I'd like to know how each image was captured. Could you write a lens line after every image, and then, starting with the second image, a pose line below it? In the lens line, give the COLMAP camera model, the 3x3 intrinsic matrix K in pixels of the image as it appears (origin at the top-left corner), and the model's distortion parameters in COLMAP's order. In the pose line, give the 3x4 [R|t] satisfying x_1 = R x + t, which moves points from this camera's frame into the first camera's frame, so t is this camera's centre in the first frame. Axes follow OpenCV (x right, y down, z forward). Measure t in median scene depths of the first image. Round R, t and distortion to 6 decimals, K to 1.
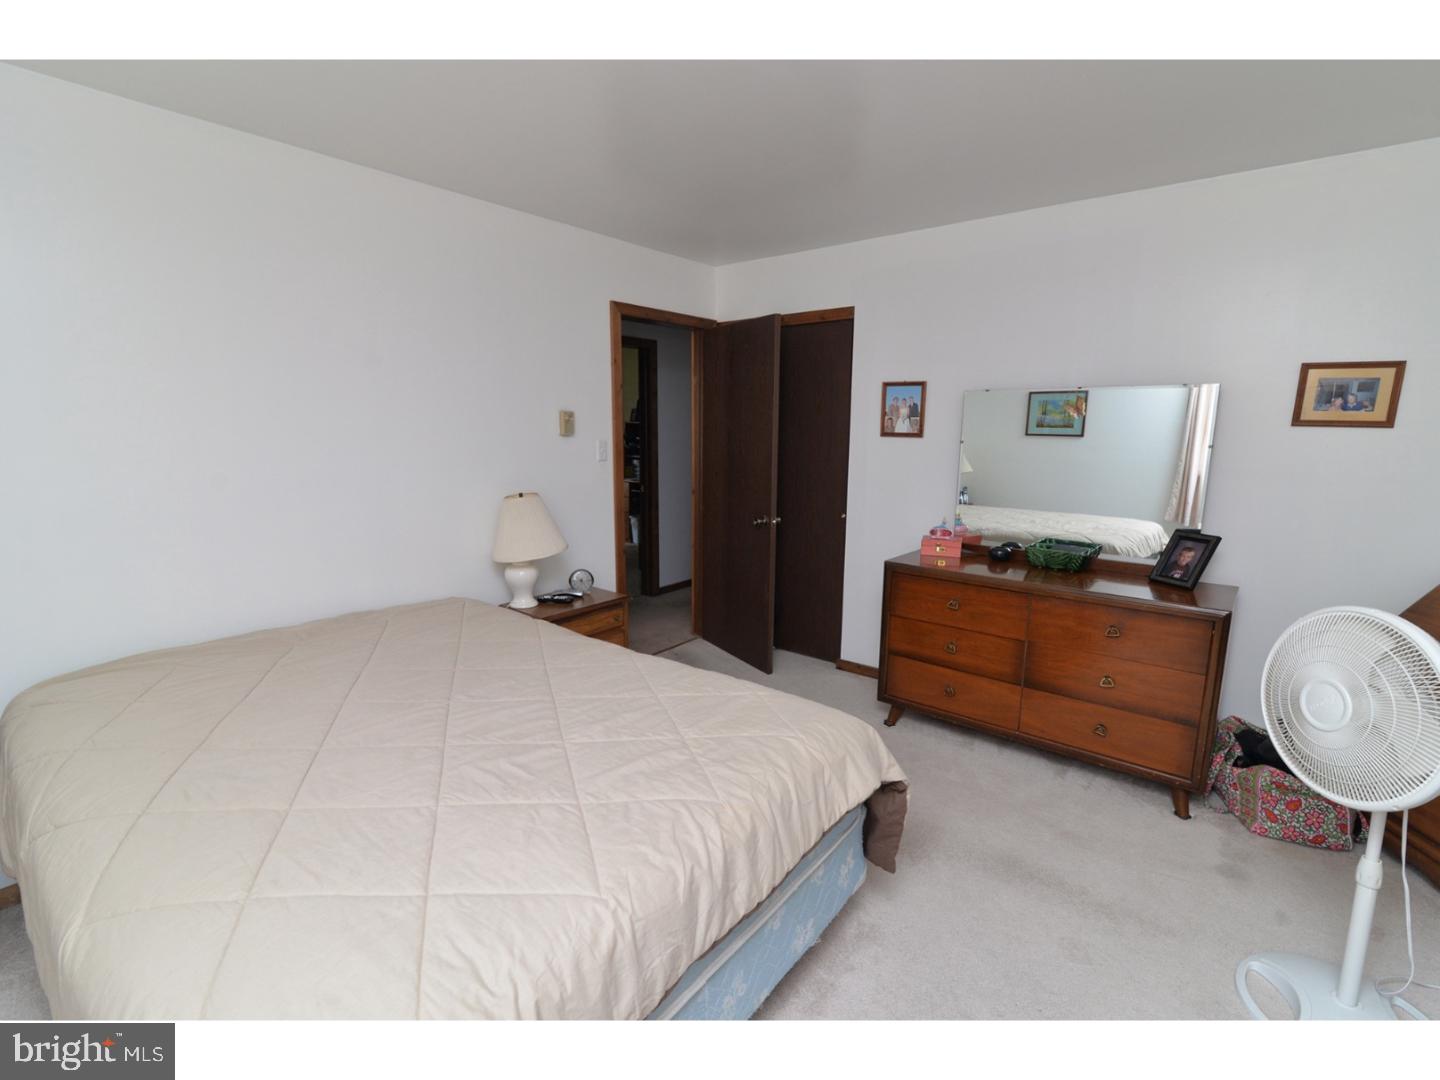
lens RADIAL K [[654.1, 0, 718.6], [0, 654.1, 540.8], [0, 0, 1]] dist [-0.019703, 0.000943]
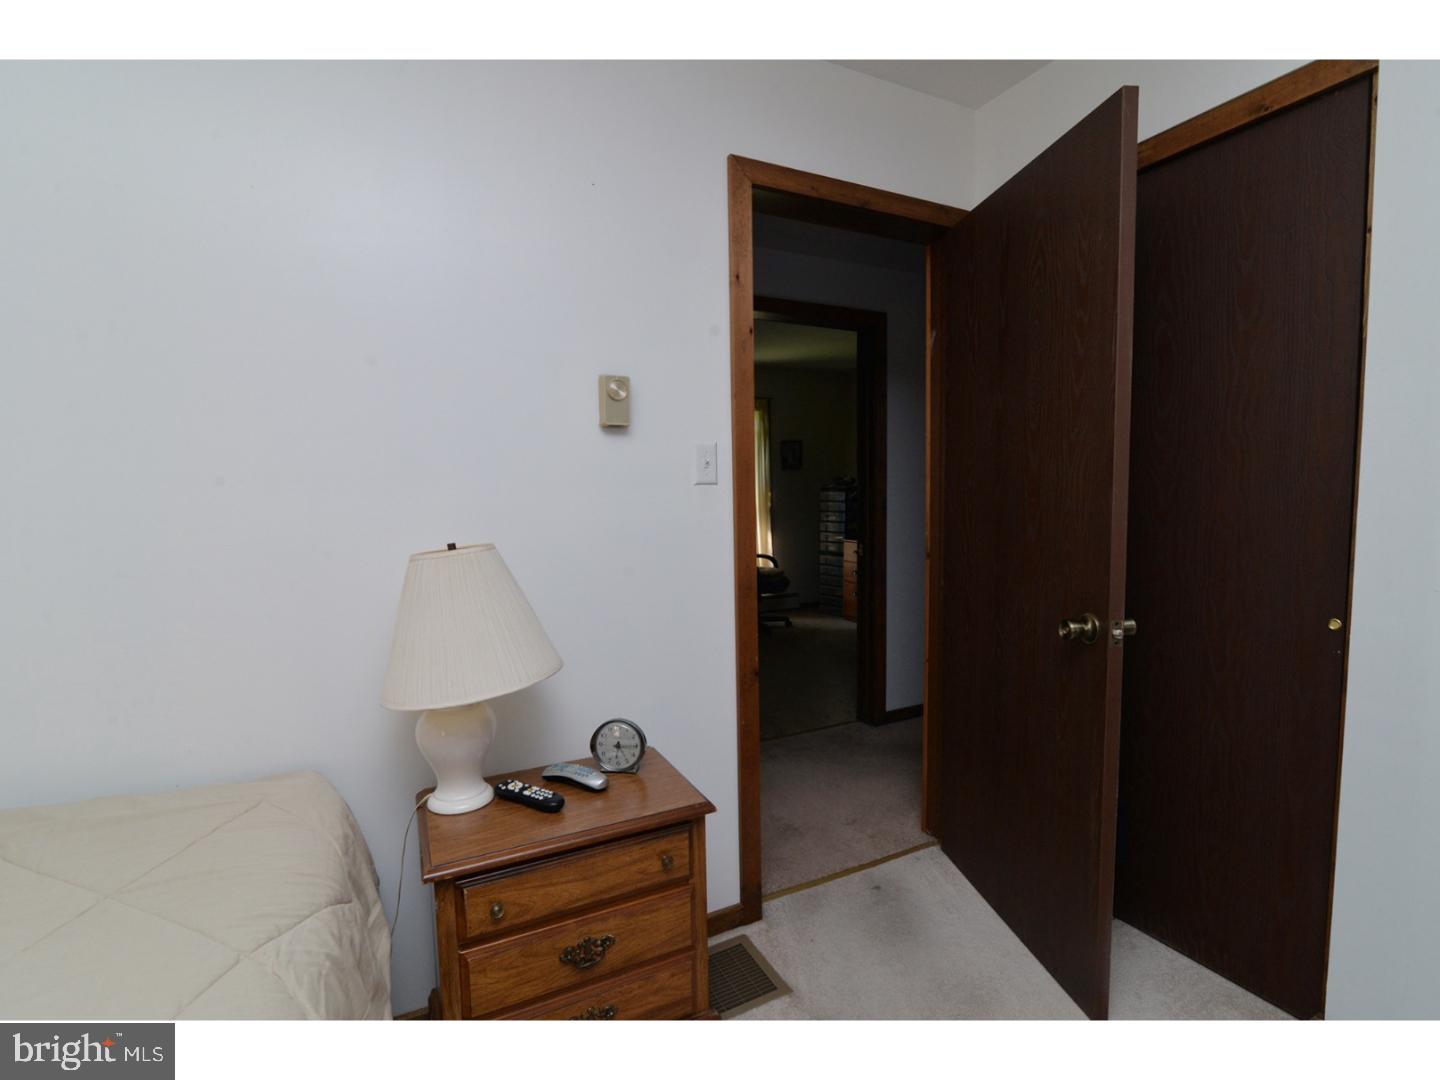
lens RADIAL K [[654.1, 0, 711.4], [0, 654.1, 541.7], [0, 0, 1]] dist [-0.019703, 0.000943]
pose [[0.904654, 0.008255, -0.426066, 0.030609], [-0.051027, 0.994717, -0.089072, -0.035151], [0.423080, 0.102320, 0.900297, 0.546275]]
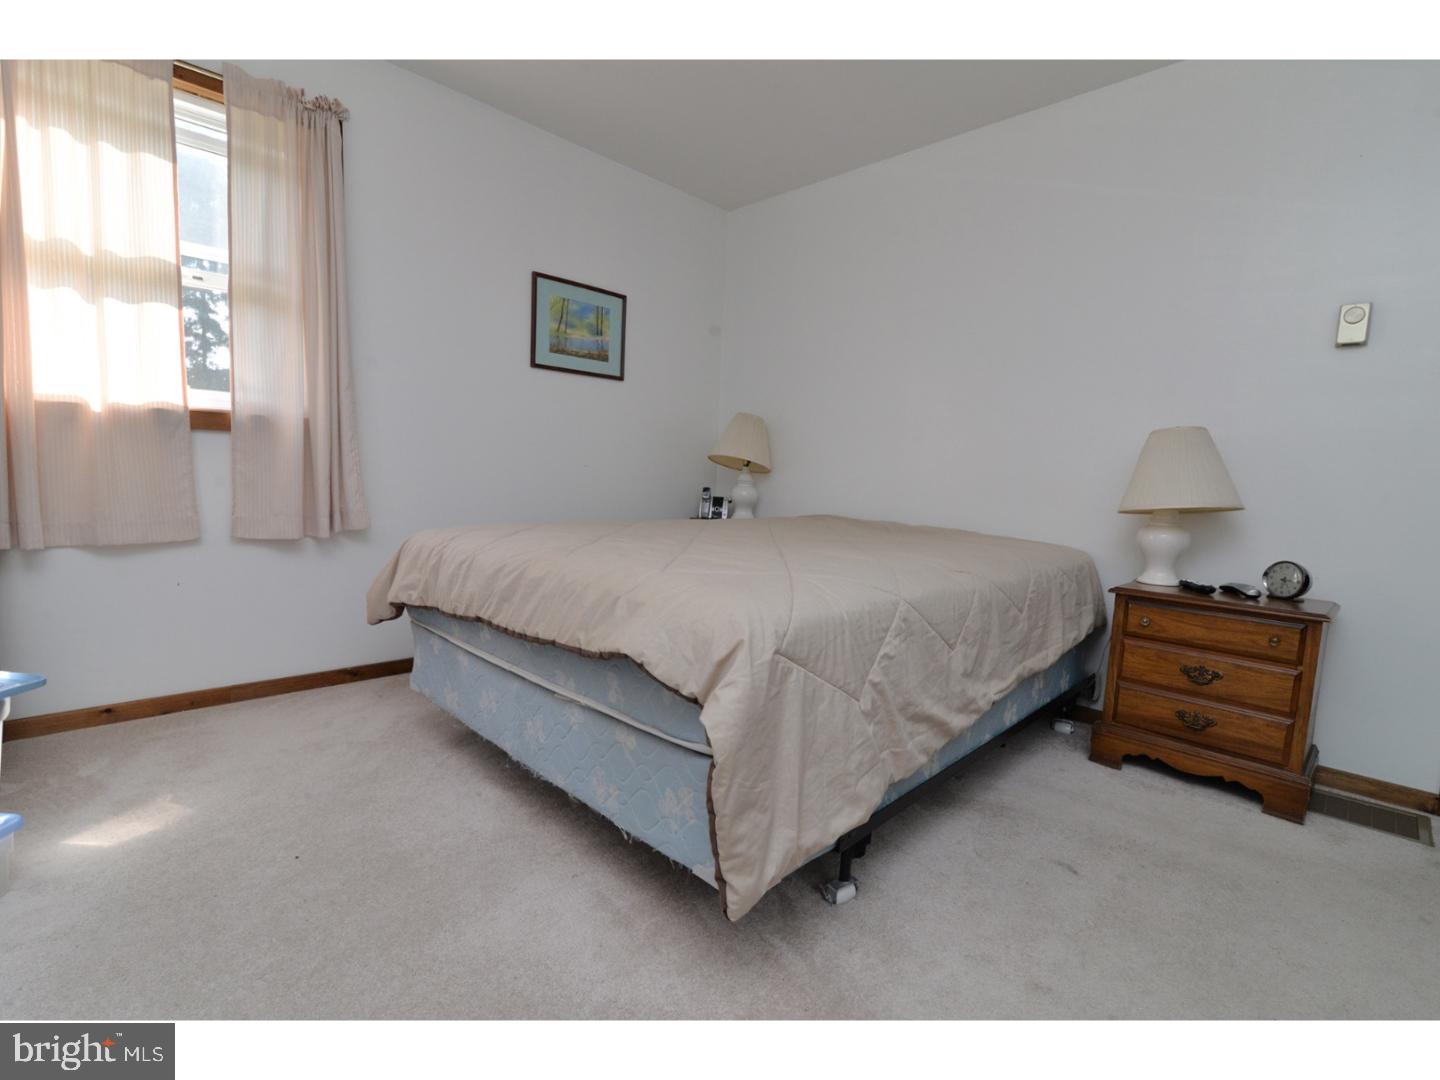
lens RADIAL K [[654.1, 0, 719.3], [0, 654.1, 543.7], [0, 0, 1]] dist [-0.019703, 0.000943]
pose [[-0.124807, 0.095141, -0.987609, 0.389949], [-0.209764, 0.970362, 0.119988, 0.060302], [0.969754, 0.222140, -0.101150, 0.487328]]
